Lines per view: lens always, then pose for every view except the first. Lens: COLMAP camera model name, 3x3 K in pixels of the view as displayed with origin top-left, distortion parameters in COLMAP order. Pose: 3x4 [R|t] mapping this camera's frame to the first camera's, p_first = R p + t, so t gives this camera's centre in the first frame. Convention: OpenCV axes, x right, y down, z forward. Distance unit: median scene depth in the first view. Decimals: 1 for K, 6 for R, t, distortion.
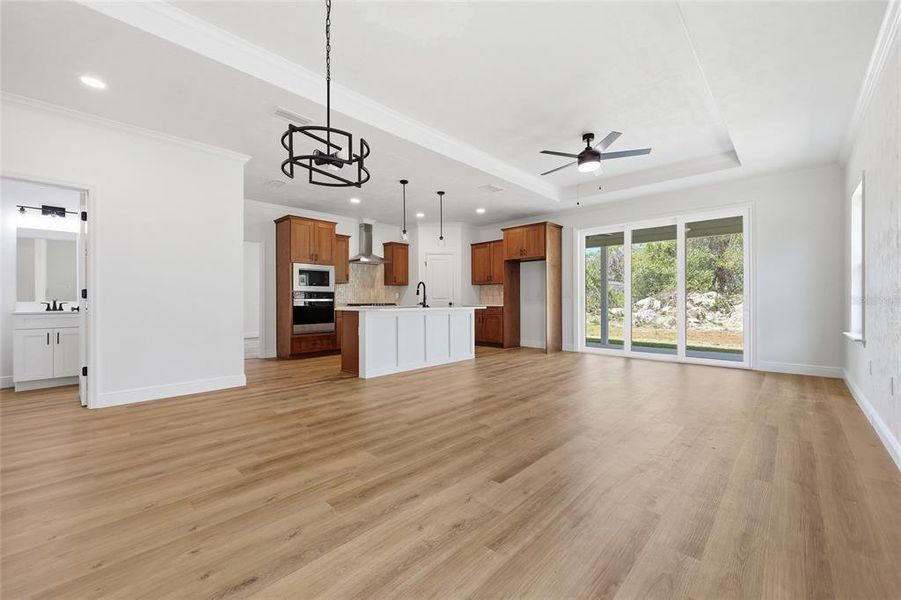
lens RADIAL K [[368.3, 0, 452.6], [0, 368.3, 302.8], [0, 0, 1]] dist [0.021871, 0.000054]
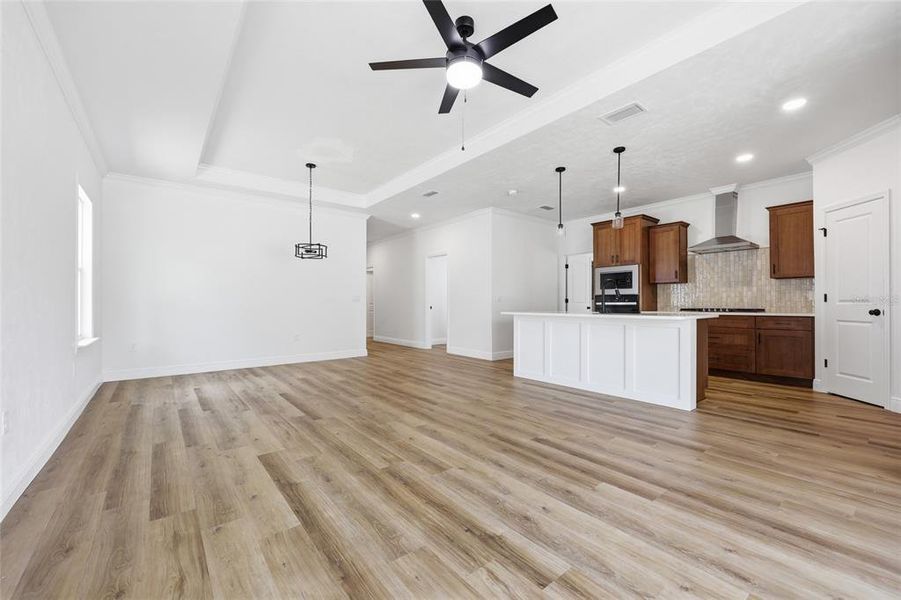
lens RADIAL K [[368.3, 0, 452.6], [0, 368.3, 302.8], [0, 0, 1]] dist [0.021871, 0.000054]
pose [[-0.158397, 0.001407, -0.987375, 1.135893], [-0.004827, 0.999986, 0.002199, -0.016374], [0.987364, 0.005115, -0.158388, 1.287868]]
